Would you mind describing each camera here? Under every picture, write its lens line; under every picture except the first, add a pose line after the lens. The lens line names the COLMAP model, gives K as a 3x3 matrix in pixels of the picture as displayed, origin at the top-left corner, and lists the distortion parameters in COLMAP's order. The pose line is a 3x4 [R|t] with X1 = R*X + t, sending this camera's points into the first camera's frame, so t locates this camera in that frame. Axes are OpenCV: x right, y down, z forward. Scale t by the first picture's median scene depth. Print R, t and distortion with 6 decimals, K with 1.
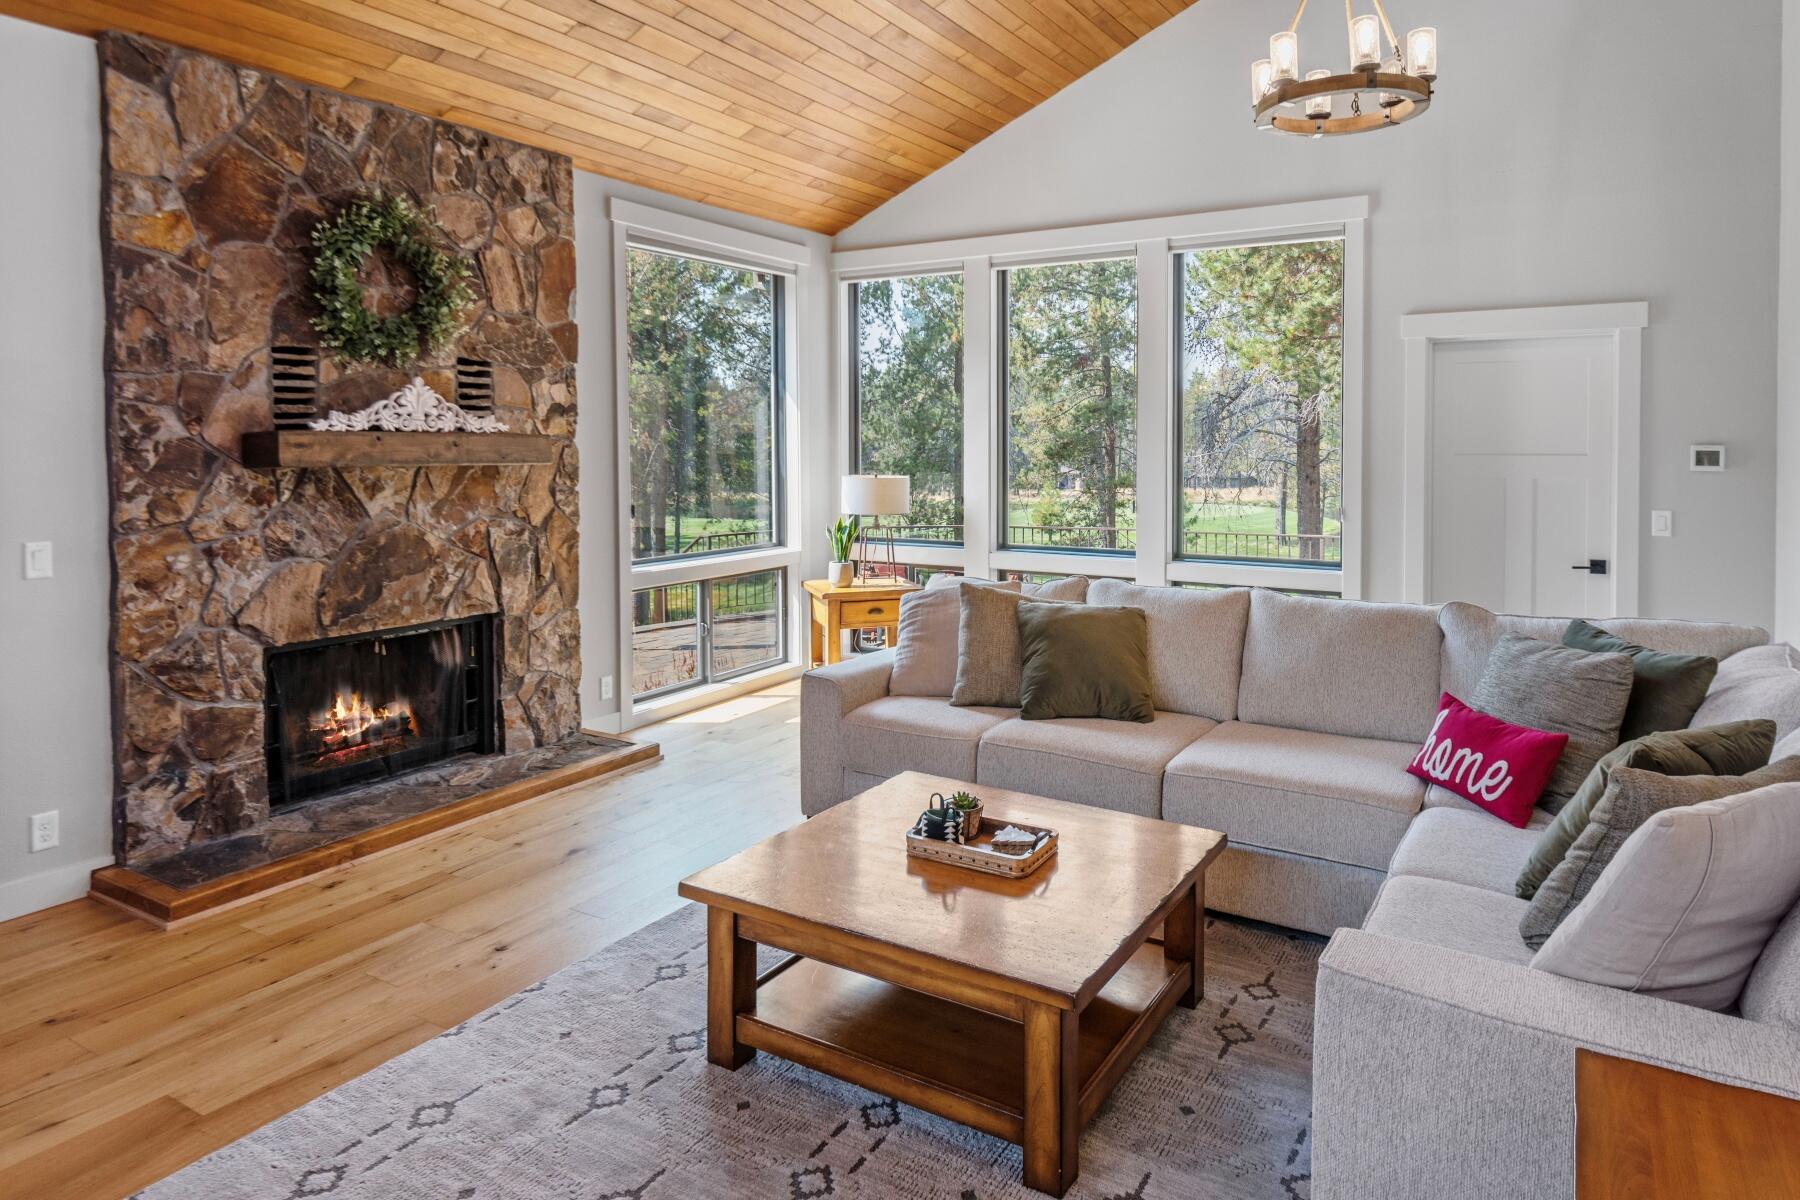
lens RADIAL K [[1084.9, 0, 861.2], [0, 1084.9, 592.5], [0, 0, 1]] dist [0.058376, -0.044631]
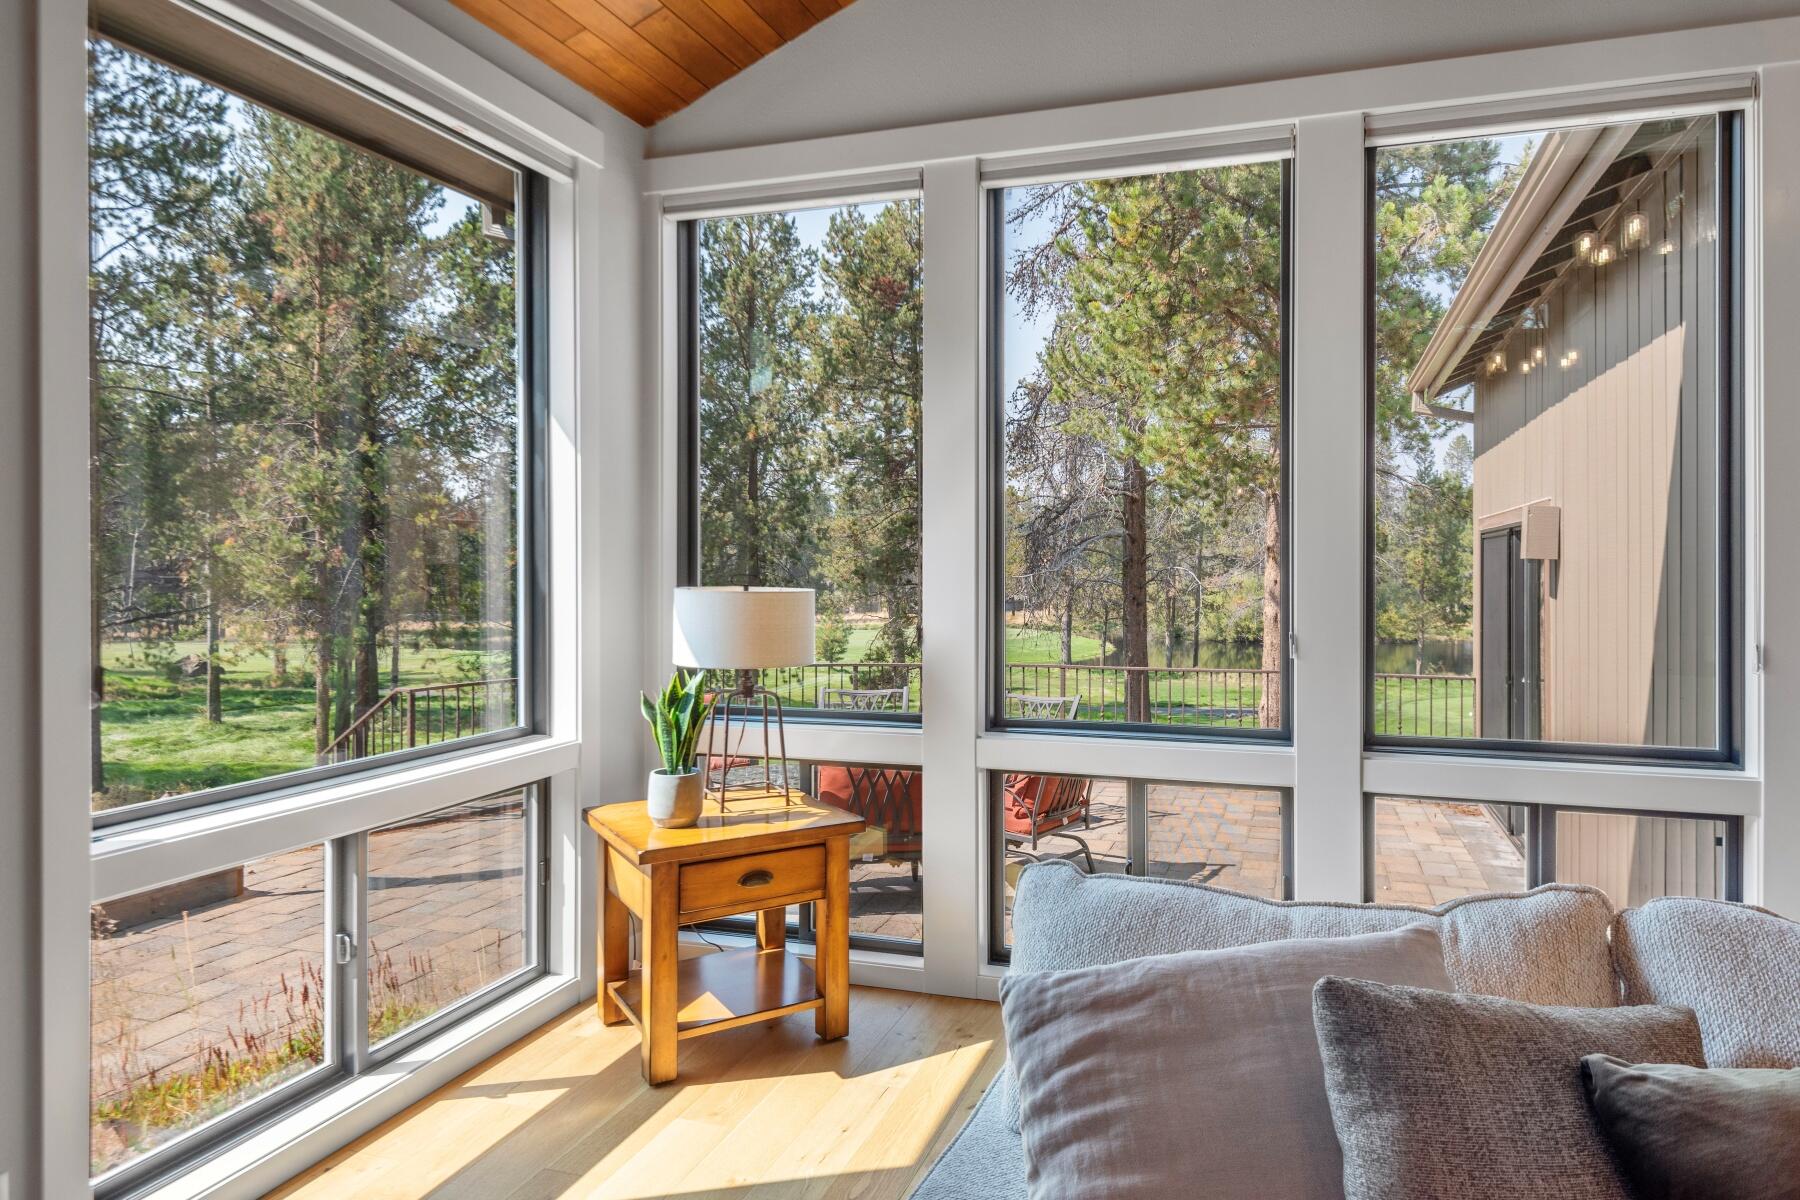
lens RADIAL K [[1125.2, 0, 952.7], [0, 1125.2, 588.2], [0, 0, 1]] dist [0.008612, 0.000504]
pose [[0.958875, -0.003908, 0.283803, -0.039506], [0.037322, 0.992959, -0.112427, -0.045216], [-0.281365, 0.118396, 0.952269, 0.475560]]
